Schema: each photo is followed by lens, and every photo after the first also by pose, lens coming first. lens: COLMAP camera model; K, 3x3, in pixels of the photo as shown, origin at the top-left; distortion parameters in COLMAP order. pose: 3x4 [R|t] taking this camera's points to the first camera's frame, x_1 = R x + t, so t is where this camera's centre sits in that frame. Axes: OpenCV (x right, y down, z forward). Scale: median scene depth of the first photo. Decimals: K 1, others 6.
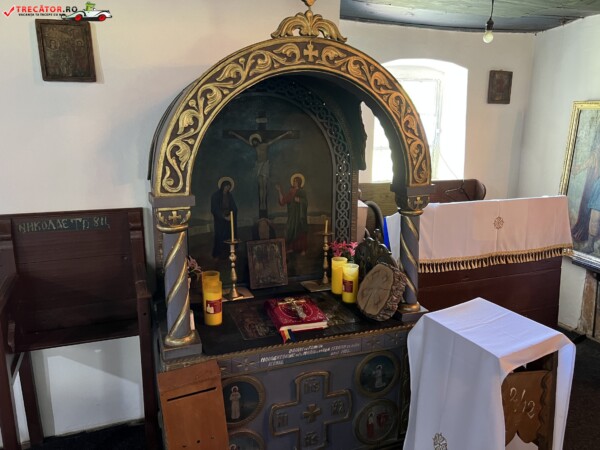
lens RADIAL K [[455.1, 0, 300.0], [0, 455.1, 225.0], [0, 0, 1]] dist [0.070641, -0.079033]
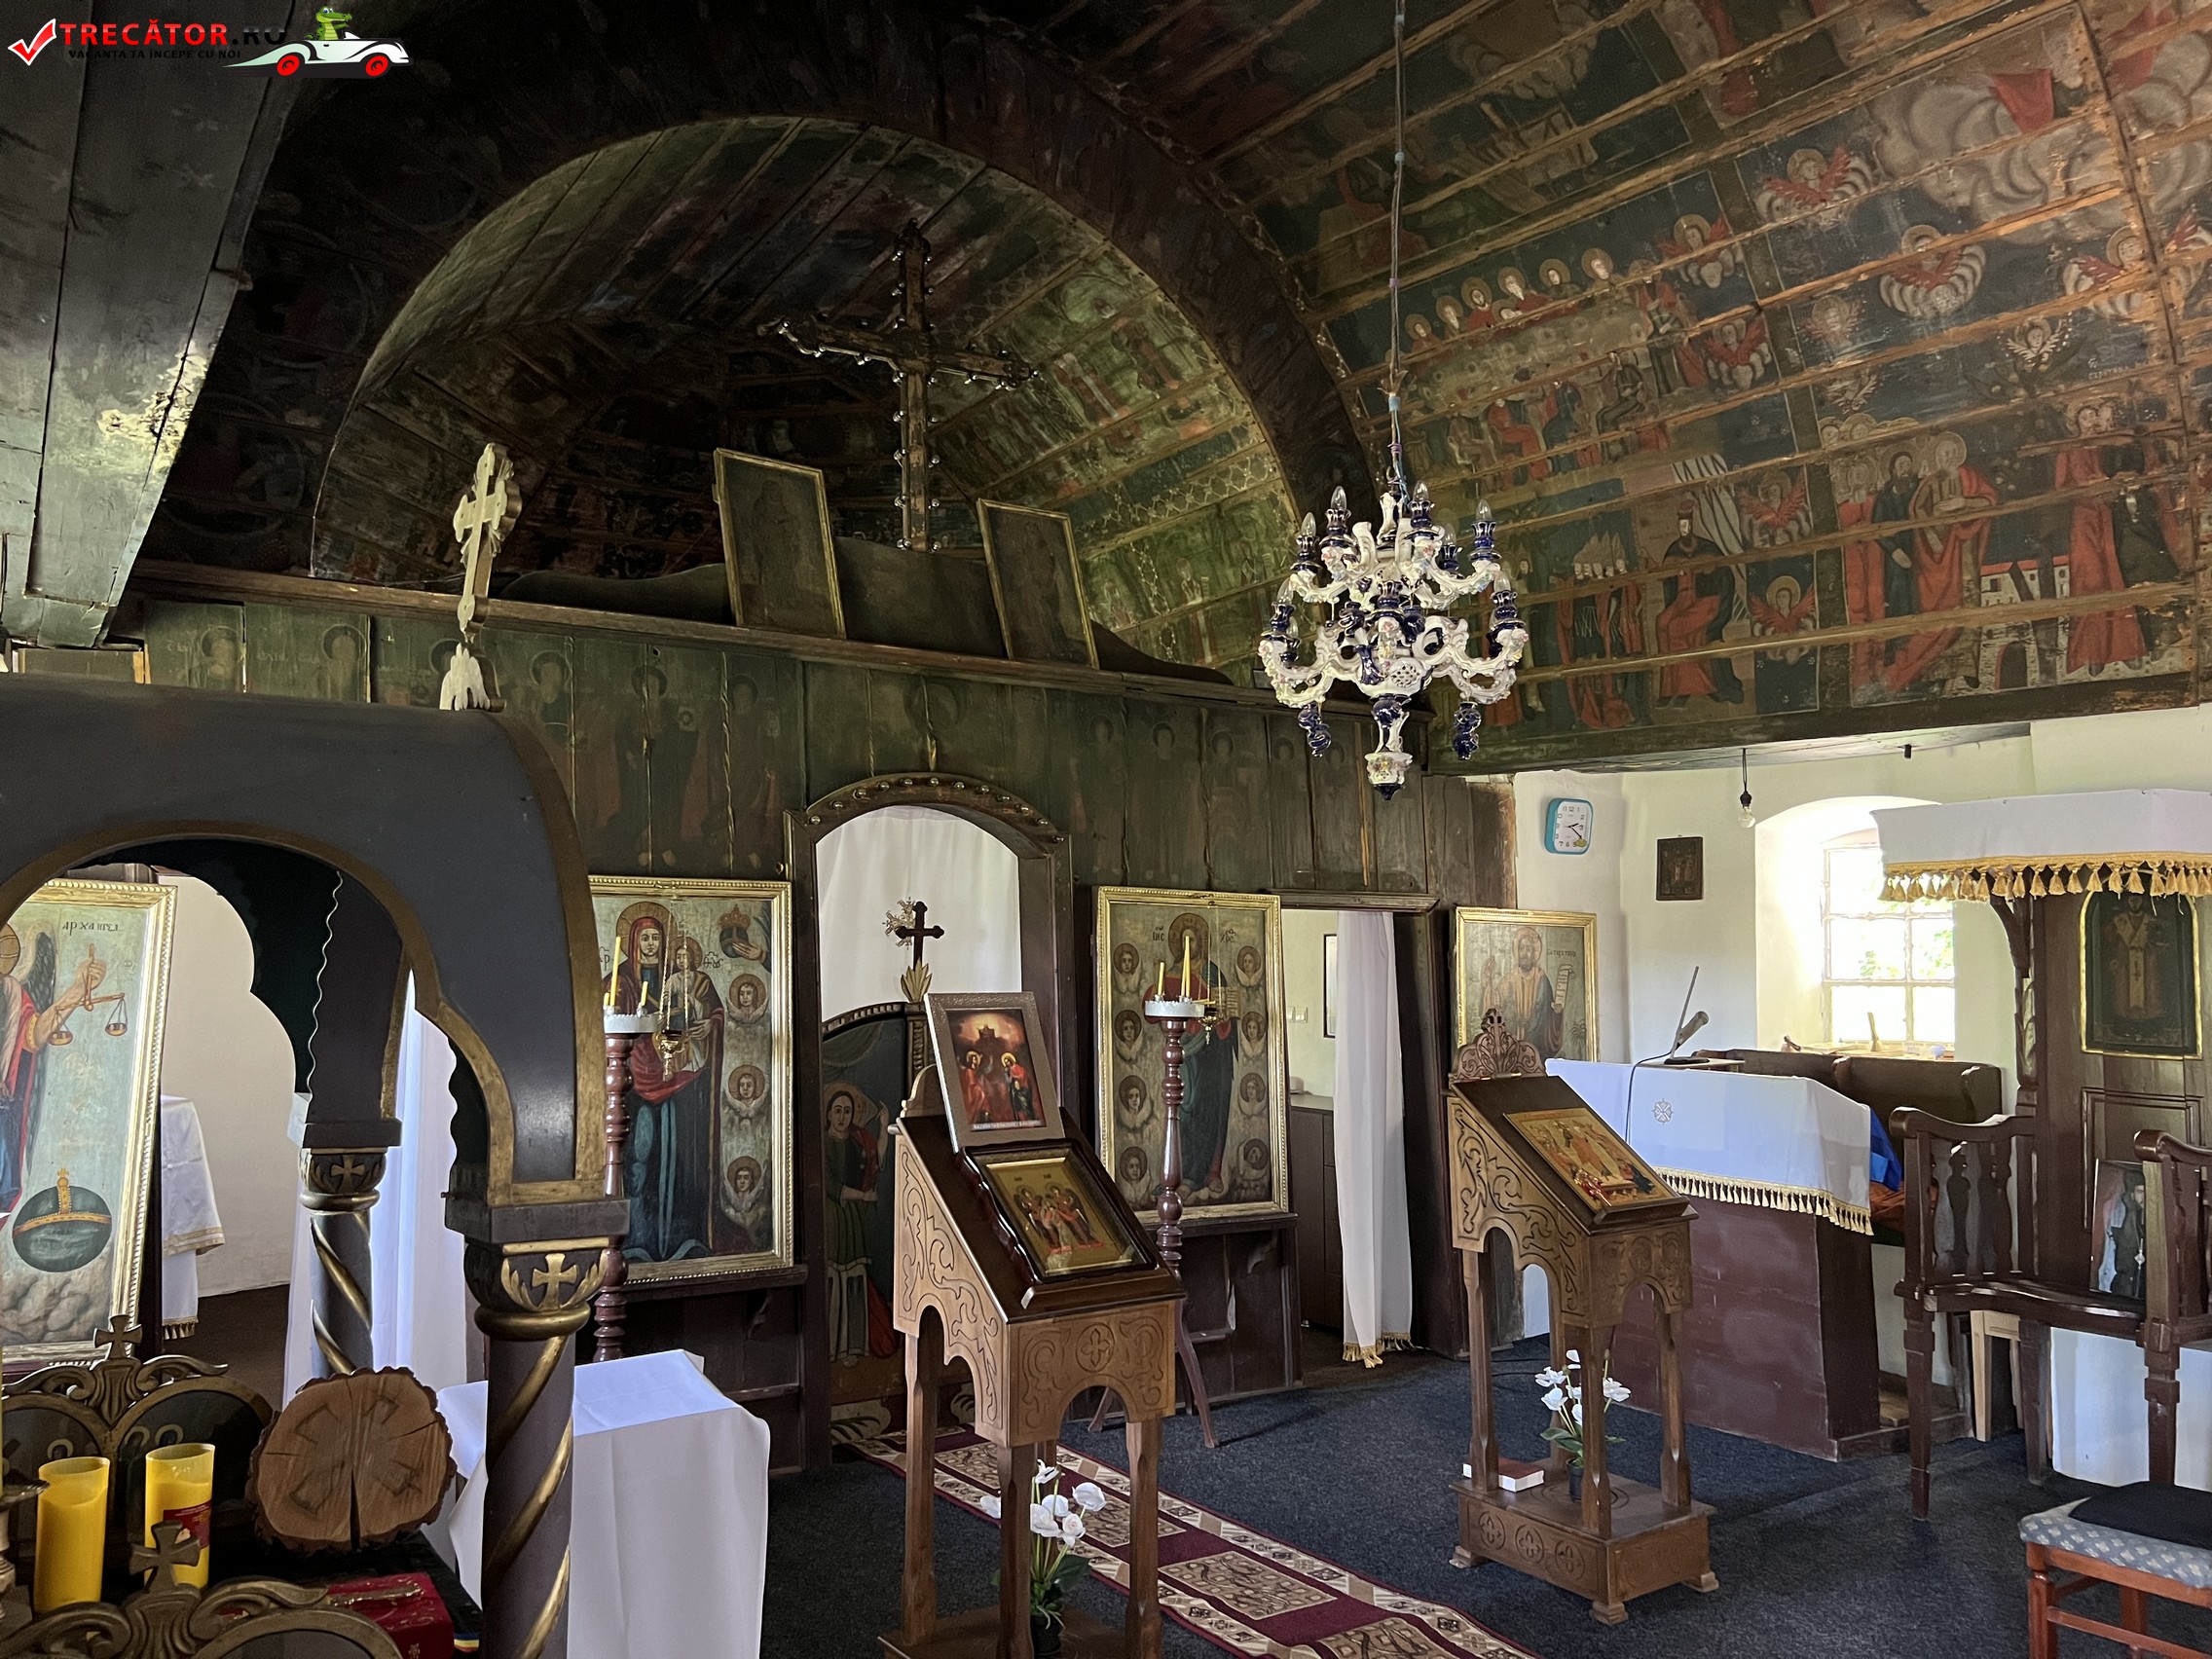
lens RADIAL K [[1677.8, 0, 1106.0], [0, 1677.8, 829.5], [0, 0, 1]] dist [0.070641, -0.079033]
pose [[-0.252091, 0.065768, 0.965466, -1.172585], [0.186794, 0.982232, -0.018137, -0.177374], [-0.949504, 0.175771, -0.259897, 0.757895]]
